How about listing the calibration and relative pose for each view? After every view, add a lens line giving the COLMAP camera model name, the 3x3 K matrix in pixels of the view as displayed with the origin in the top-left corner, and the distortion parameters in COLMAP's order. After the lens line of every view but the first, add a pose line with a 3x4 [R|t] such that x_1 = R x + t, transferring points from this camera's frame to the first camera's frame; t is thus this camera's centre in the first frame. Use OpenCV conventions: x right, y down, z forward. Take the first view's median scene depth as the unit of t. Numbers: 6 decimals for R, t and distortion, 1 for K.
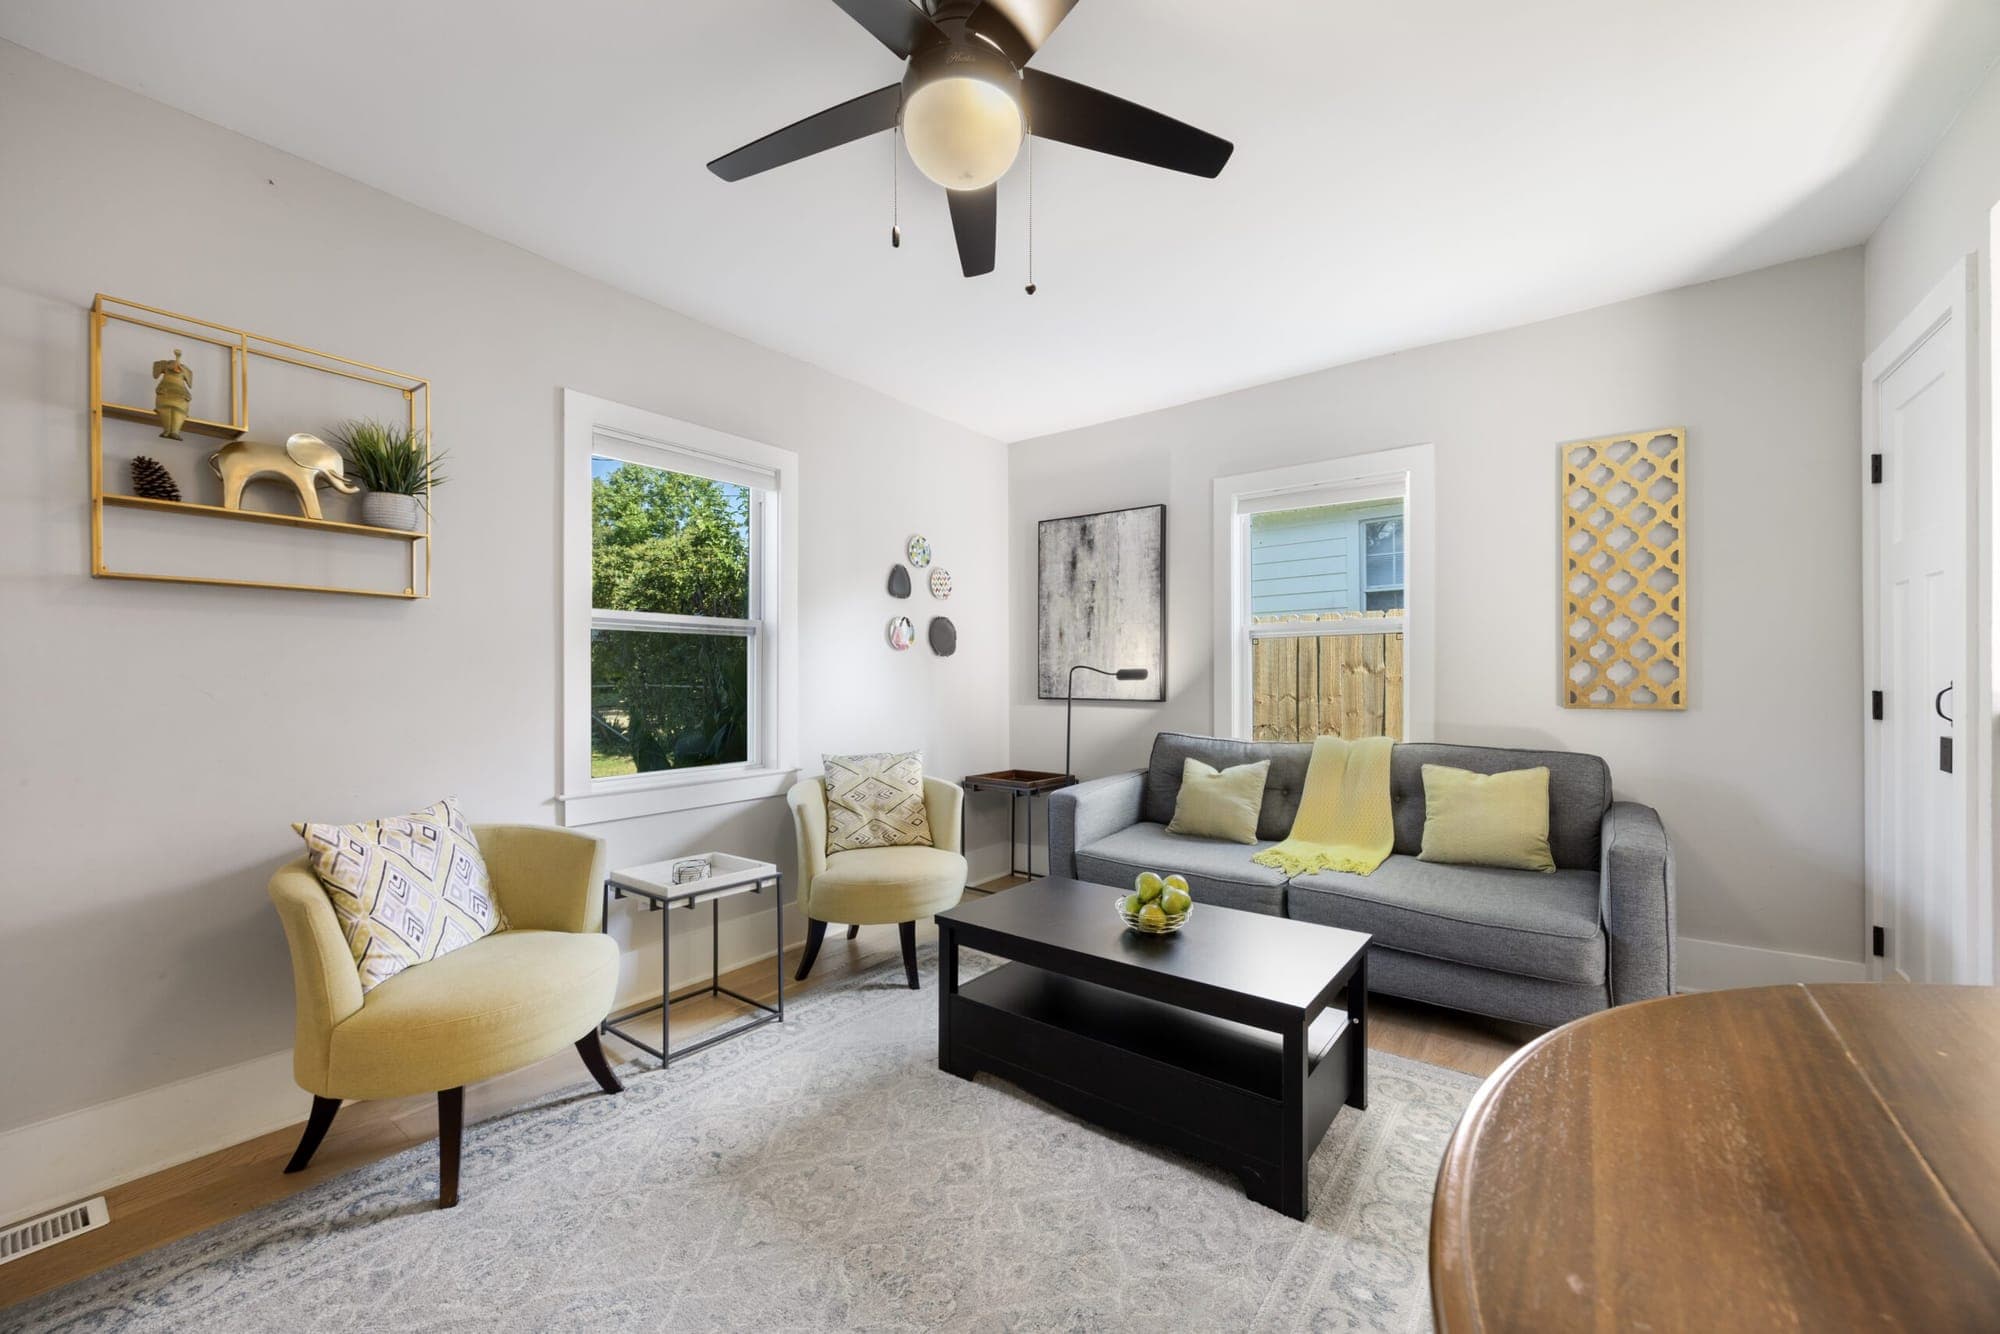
lens RADIAL K [[770.8, 0, 997.4], [0, 770.8, 677.1], [0, 0, 1]] dist [-0.010487, -0.000079]
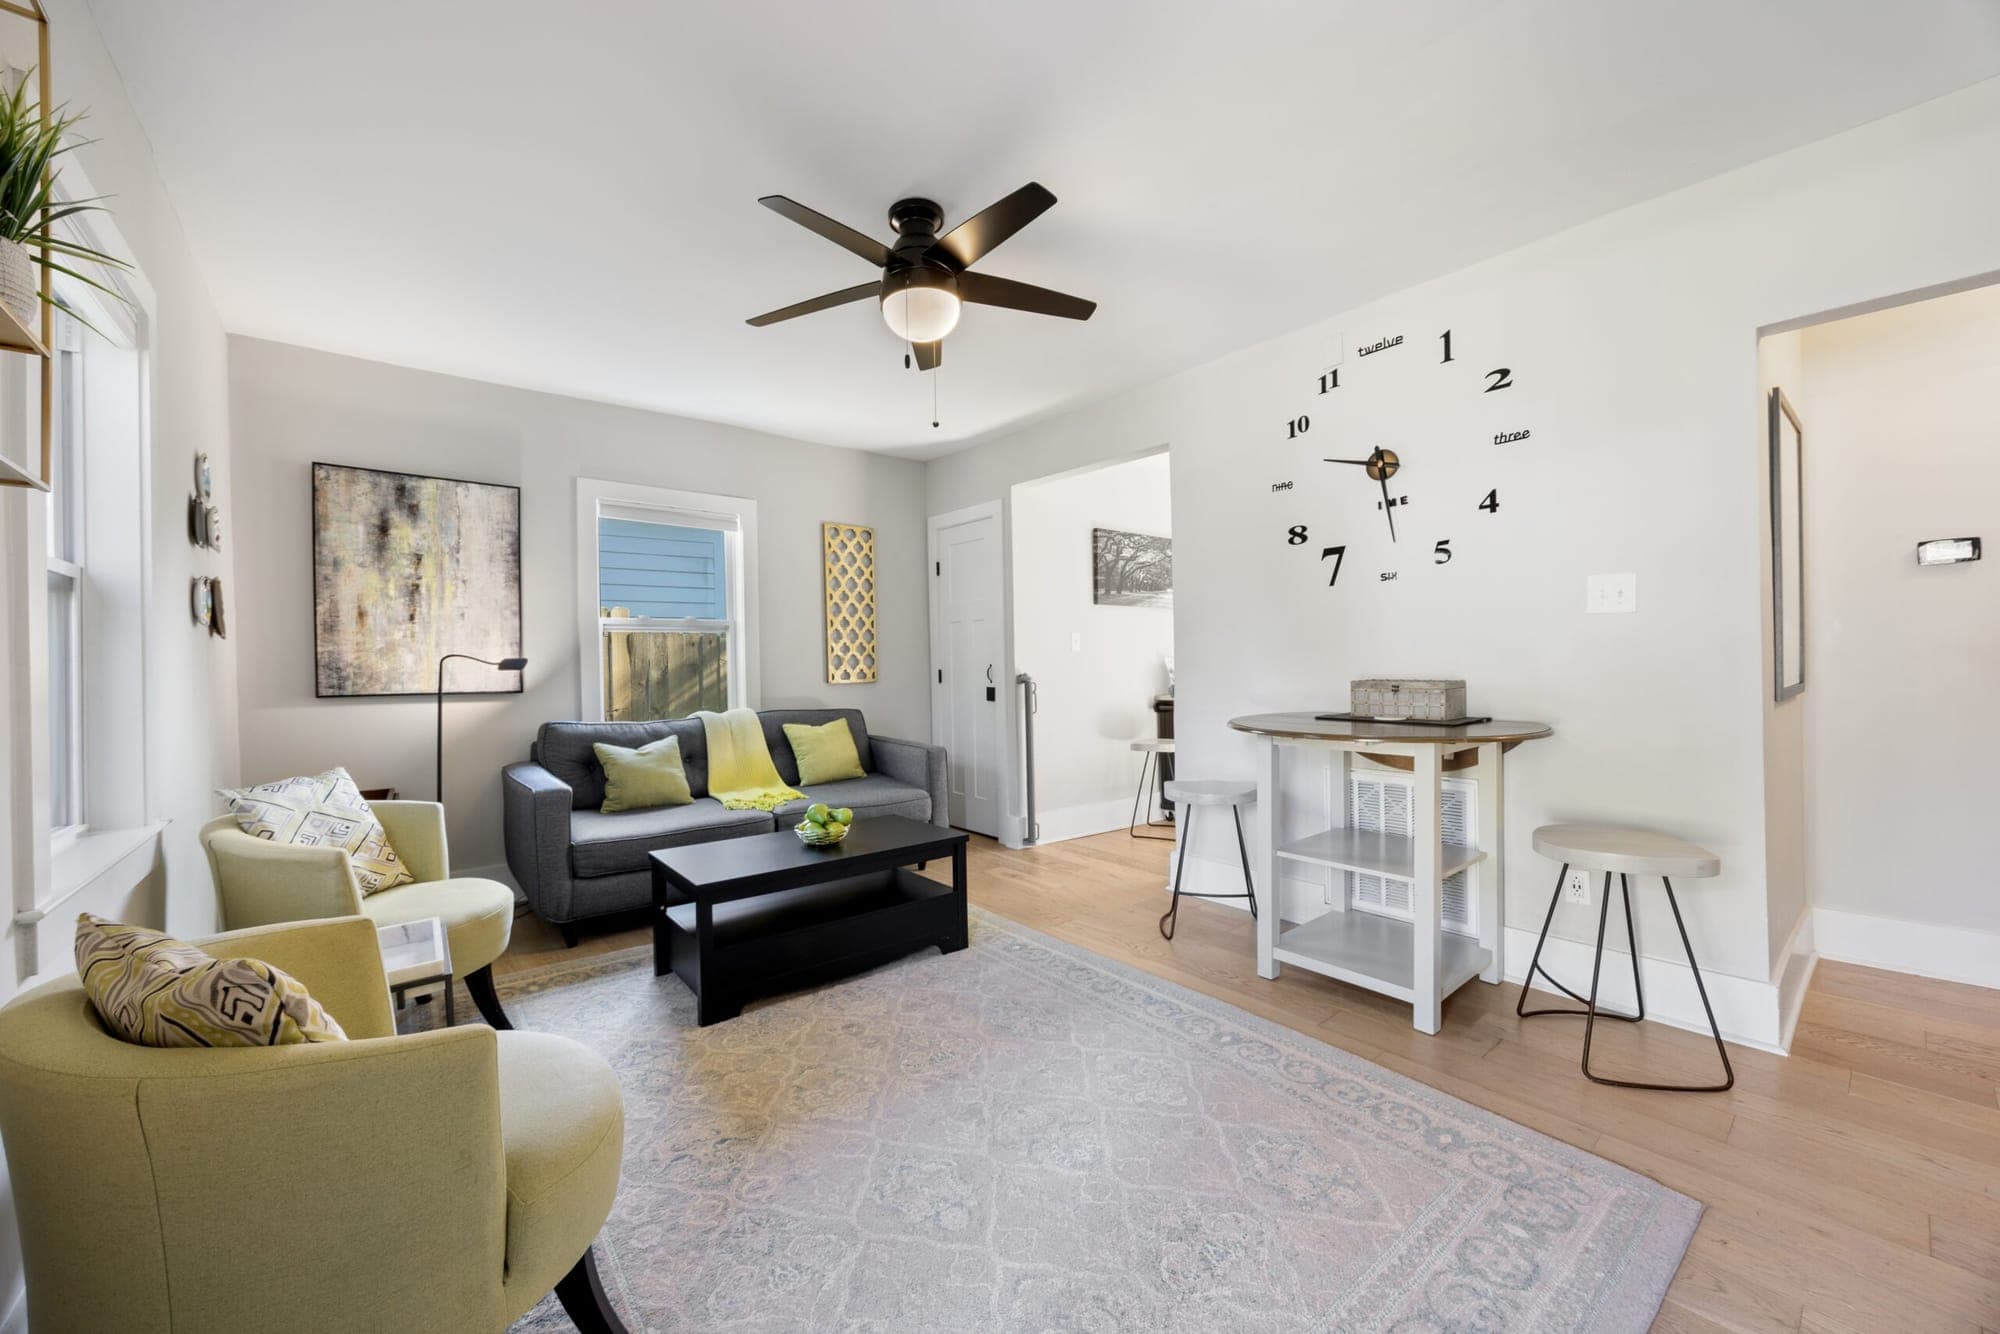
lens RADIAL K [[770.8, 0, 1020.8], [0, 770.8, 661.4], [0, 0, 1]] dist [-0.010487, -0.000079]
pose [[0.206106, 0.000717, 0.978529, -0.695964], [0.009140, 0.999955, -0.002657, 0.001266], [-0.978487, 0.009491, 0.206090, 0.223031]]
